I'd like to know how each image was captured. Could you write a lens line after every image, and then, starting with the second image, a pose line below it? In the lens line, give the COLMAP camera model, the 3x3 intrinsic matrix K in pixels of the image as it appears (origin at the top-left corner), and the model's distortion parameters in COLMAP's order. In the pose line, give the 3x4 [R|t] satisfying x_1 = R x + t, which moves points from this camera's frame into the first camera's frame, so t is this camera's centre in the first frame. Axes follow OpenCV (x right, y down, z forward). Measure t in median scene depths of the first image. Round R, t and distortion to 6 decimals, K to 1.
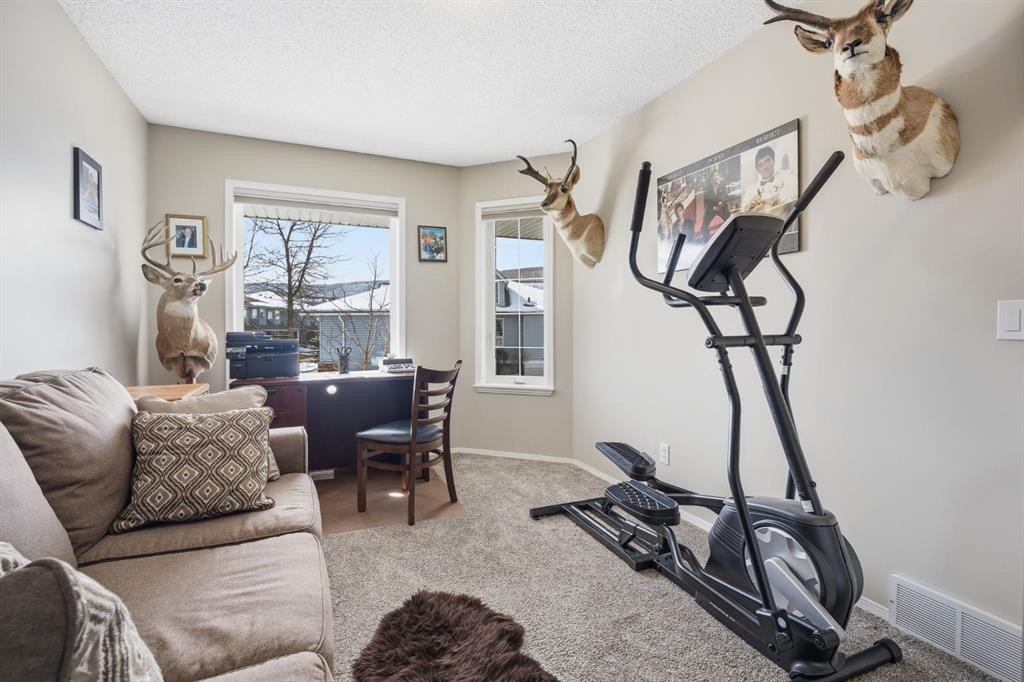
lens RADIAL K [[467.8, 0, 514.6], [0, 467.8, 331.7], [0, 0, 1]] dist [-0.005358, 0.000130]
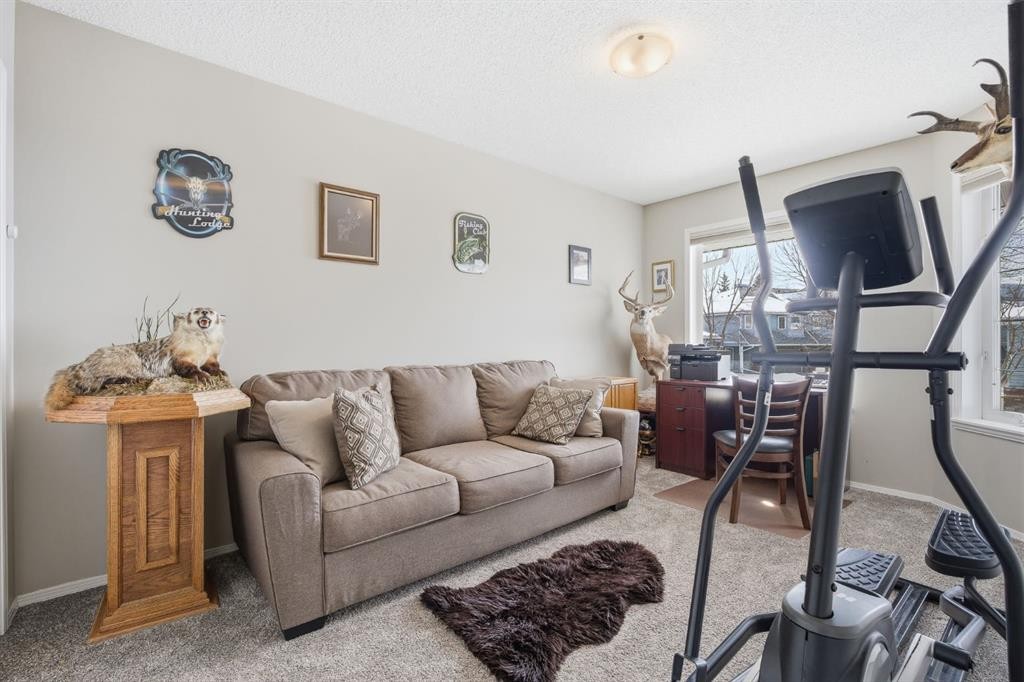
lens RADIAL K [[467.8, 0, 518.2], [0, 467.8, 343.0], [0, 0, 1]] dist [-0.005358, 0.000130]
pose [[0.291291, 0.004049, -0.956626, 0.581648], [-0.007235, 0.999972, 0.002029, -0.001656], [0.956607, 0.006330, 0.291312, 0.181770]]
